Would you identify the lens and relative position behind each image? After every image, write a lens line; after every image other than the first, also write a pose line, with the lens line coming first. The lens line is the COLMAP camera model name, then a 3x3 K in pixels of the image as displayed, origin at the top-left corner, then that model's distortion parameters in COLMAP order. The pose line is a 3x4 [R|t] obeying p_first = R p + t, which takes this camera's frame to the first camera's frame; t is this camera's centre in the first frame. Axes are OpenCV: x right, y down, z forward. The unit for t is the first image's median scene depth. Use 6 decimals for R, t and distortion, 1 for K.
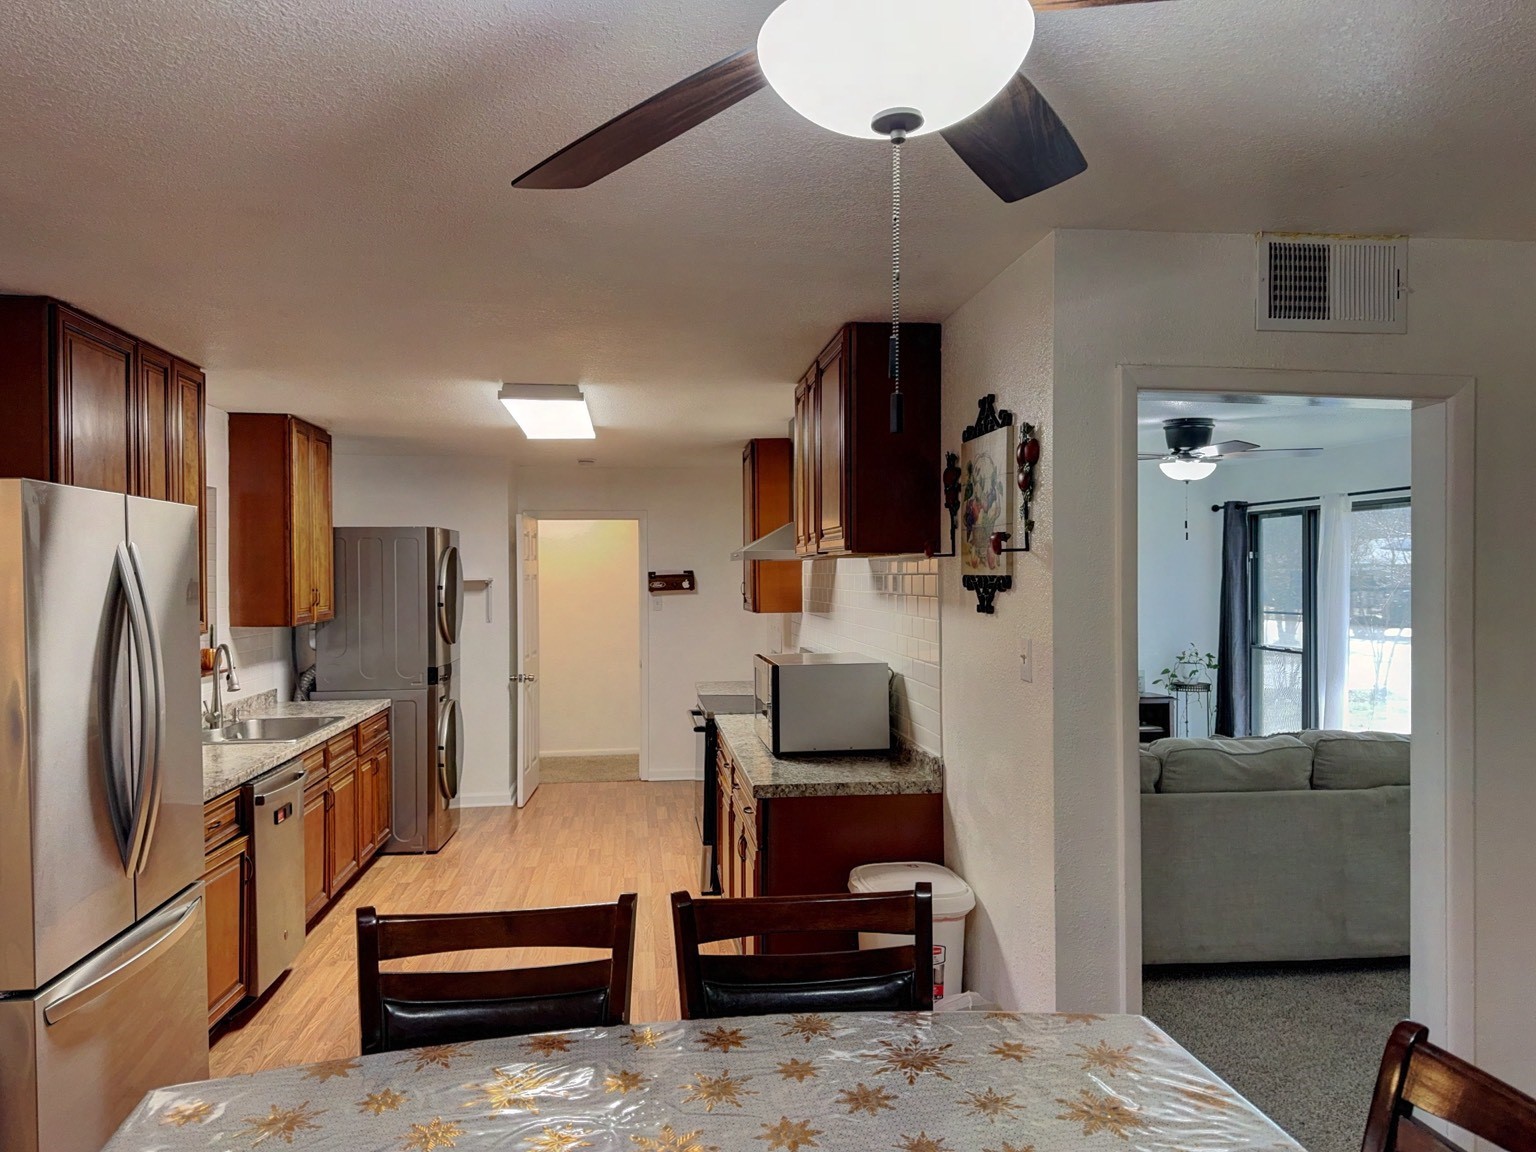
lens RADIAL K [[1070.1, 0, 768.0], [0, 1070.1, 576.0], [0, 0, 1]] dist [0.159987, -0.327508]
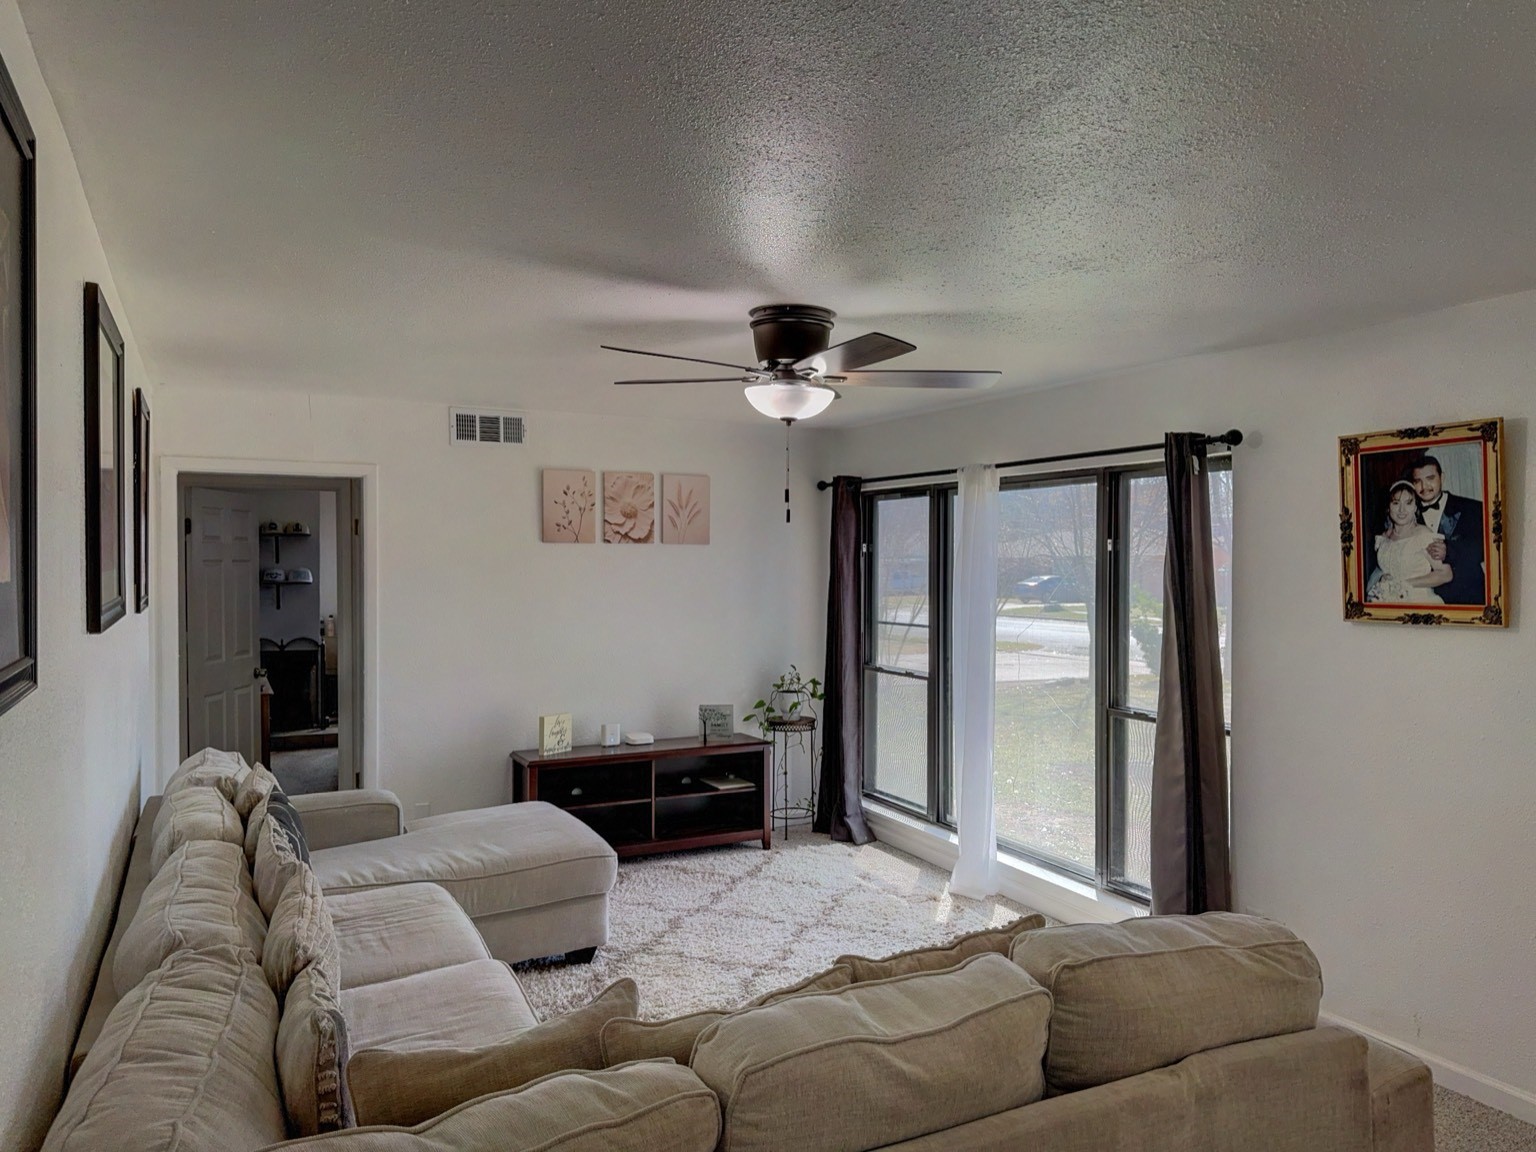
lens RADIAL K [[1070.1, 0, 768.0], [0, 1070.1, 576.0], [0, 0, 1]] dist [0.159987, -0.327508]
pose [[0.939291, 0.000643, 0.343120, 0.124021], [-0.005053, 0.999916, 0.011960, -0.008450], [-0.343083, -0.012968, 0.939216, 0.323576]]
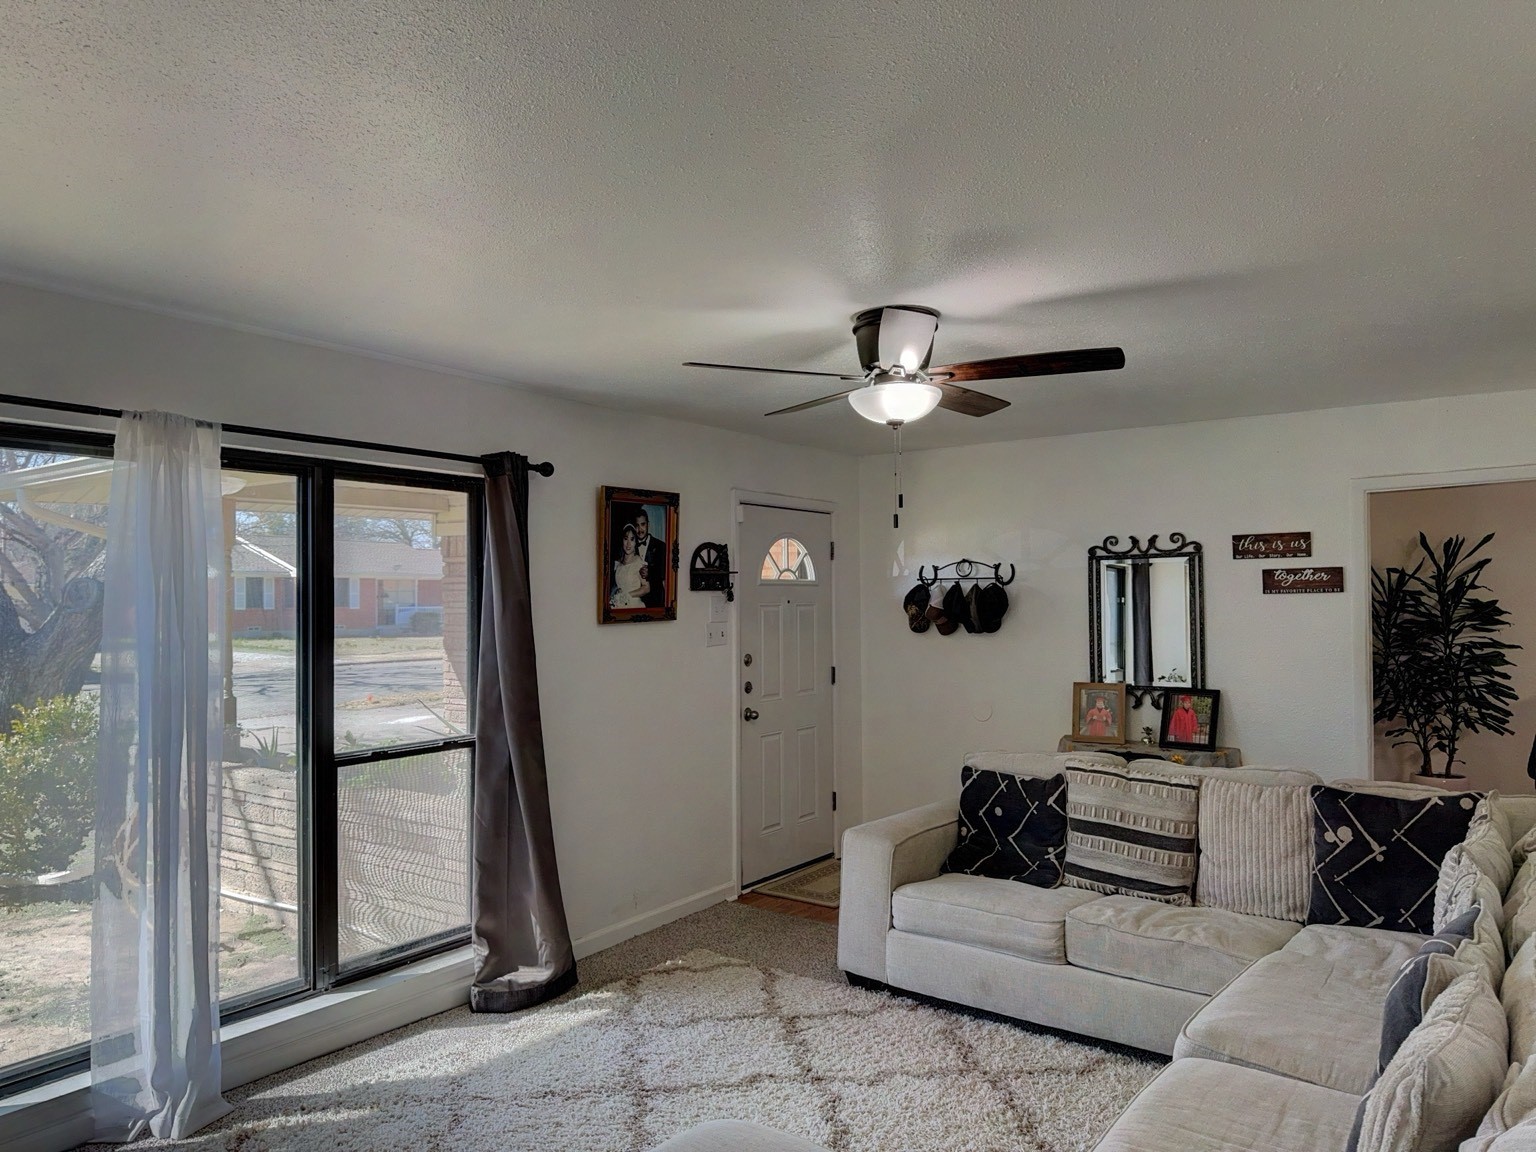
lens RADIAL K [[1070.1, 0, 768.0], [0, 1070.1, 576.0], [0, 0, 1]] dist [0.159987, -0.327508]
pose [[-0.751176, 0.025329, 0.659615, 0.048112], [0.014539, 0.999656, -0.021829, 0.001385], [-0.659941, -0.006807, -0.751286, 0.994177]]
